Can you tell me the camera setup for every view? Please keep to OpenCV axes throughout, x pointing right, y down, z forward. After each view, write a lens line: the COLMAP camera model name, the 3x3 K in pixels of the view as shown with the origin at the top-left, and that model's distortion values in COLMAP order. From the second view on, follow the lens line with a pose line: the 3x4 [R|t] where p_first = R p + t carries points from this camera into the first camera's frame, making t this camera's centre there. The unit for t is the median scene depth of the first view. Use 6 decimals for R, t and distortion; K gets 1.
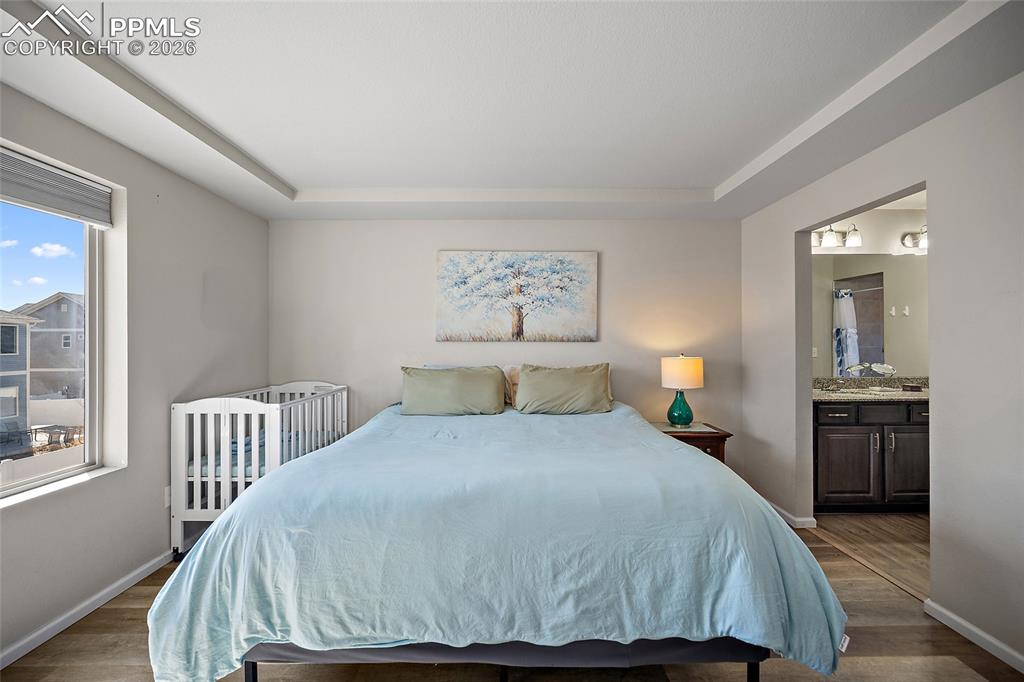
lens RADIAL K [[407.6, 0, 511.9], [0, 407.6, 342.5], [0, 0, 1]] dist [-0.001602, -0.000042]
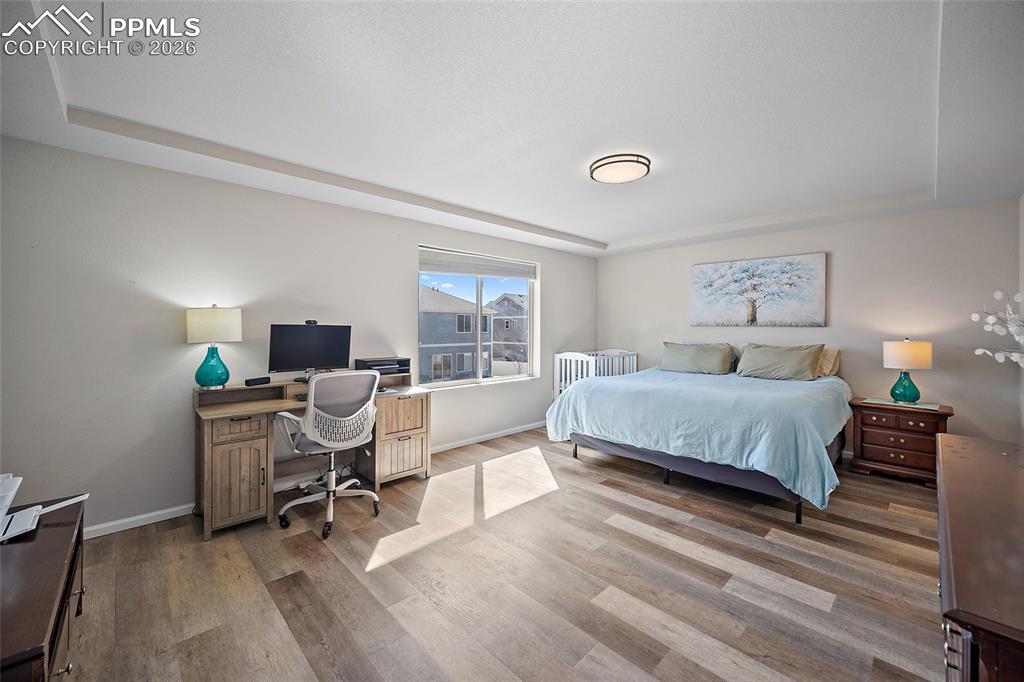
lens RADIAL K [[406.7, 0, 514.2], [0, 406.7, 325.8], [0, 0, 1]] dist [-0.002305, -0.000299]
pose [[0.690209, 0.002767, -0.723605, 0.478628], [-0.002501, 0.999996, 0.001438, -0.004763], [0.723606, 0.000817, 0.690213, -0.535432]]
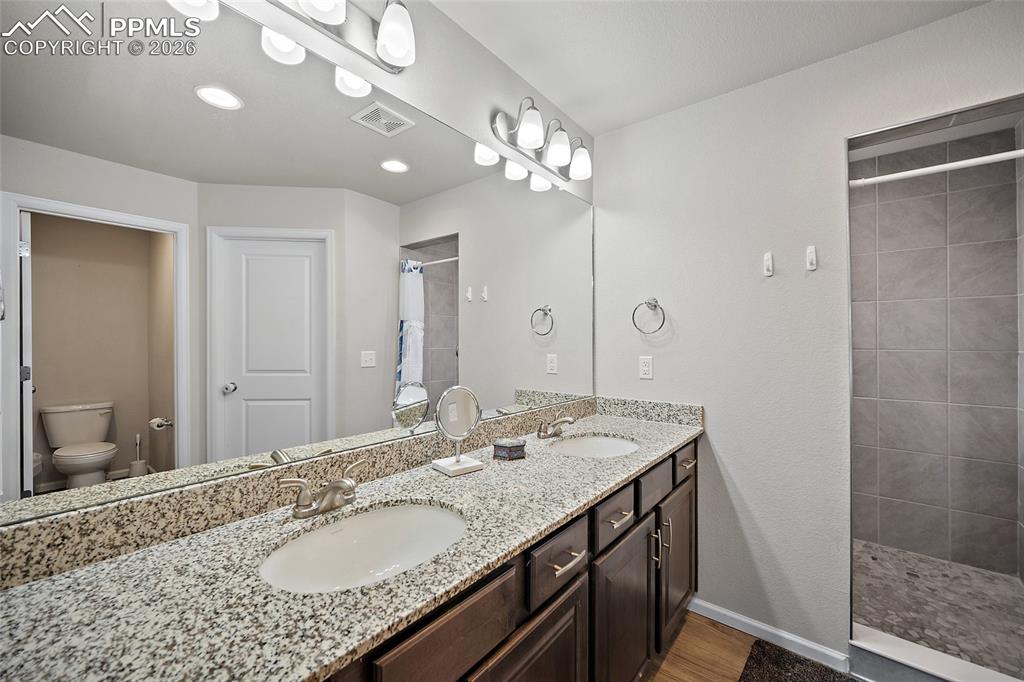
lens RADIAL K [[404.0, 0, 513.4], [0, 404.0, 339.6], [0, 0, 1]] dist [-0.001680, 0.000058]
pose [[0.634707, 0.004730, 0.772738, 0.681951], [-0.004006, 0.999988, -0.002830, -0.003983], [-0.772742, -0.001299, 0.634719, 0.755531]]
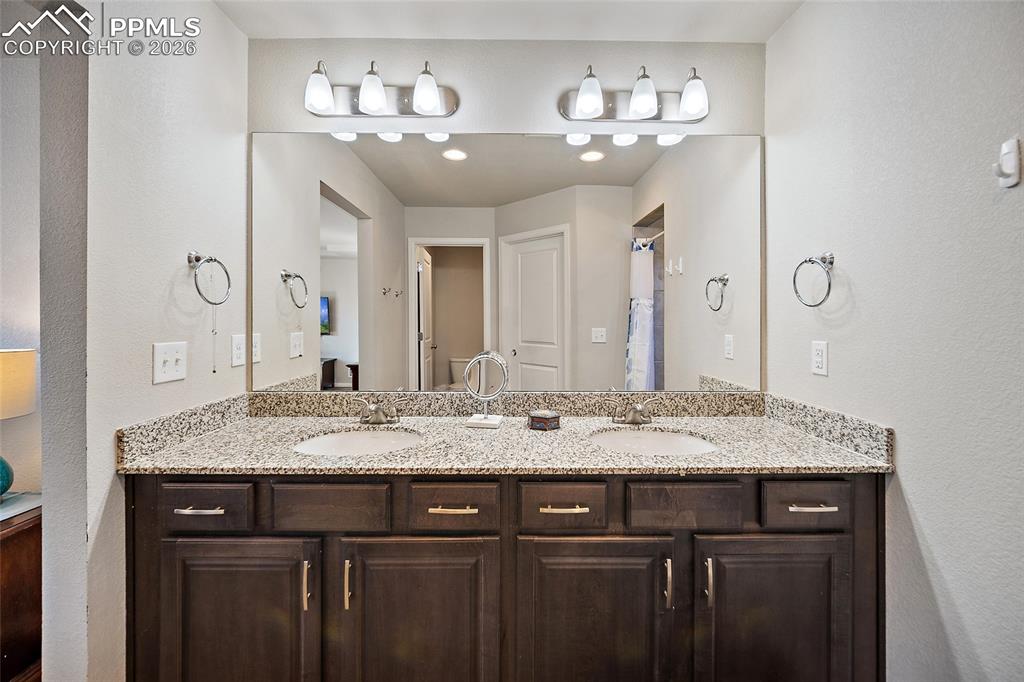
lens RADIAL K [[406.7, 0, 514.2], [0, 406.7, 325.8], [0, 0, 1]] dist [-0.002305, -0.000299]
pose [[0.999983, 0.003866, 0.004286, 0.995425], [-0.003945, 0.999822, 0.018432, -0.002587], [-0.004214, -0.018449, 0.999821, 0.567866]]
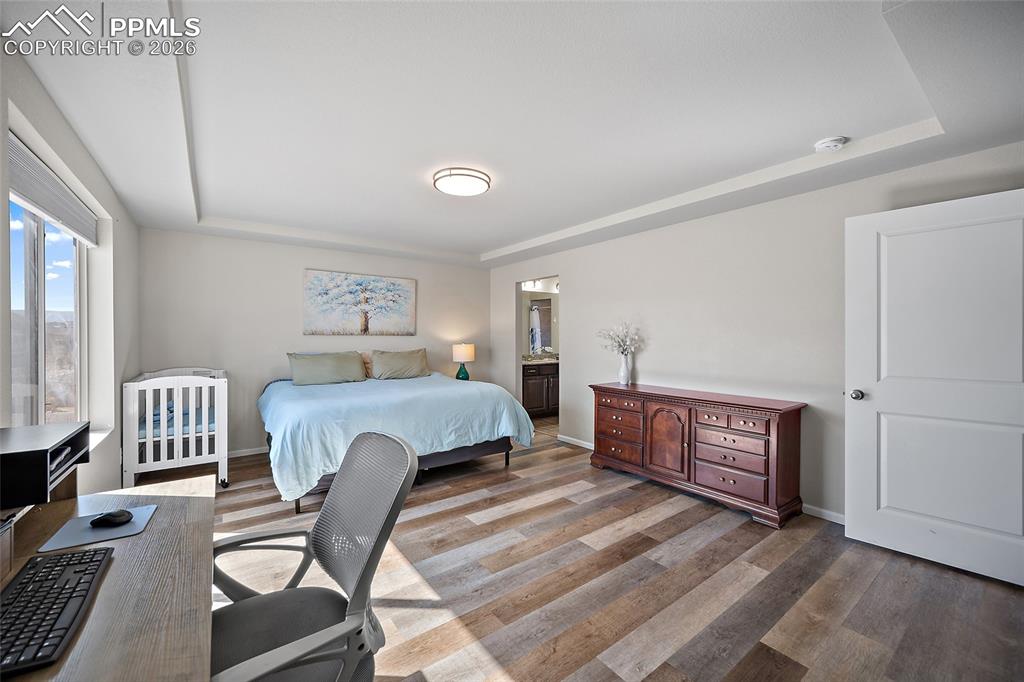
lens RADIAL K [[400.8, 0, 512.6], [0, 400.8, 340.4], [0, 0, 1]] dist [-0.002762, 0.000080]
pose [[0.809536, -0.003612, 0.587060, -0.442008], [-0.002945, 0.999944, 0.010213, -0.000170], [-0.587063, -0.009997, 0.809479, -0.550750]]
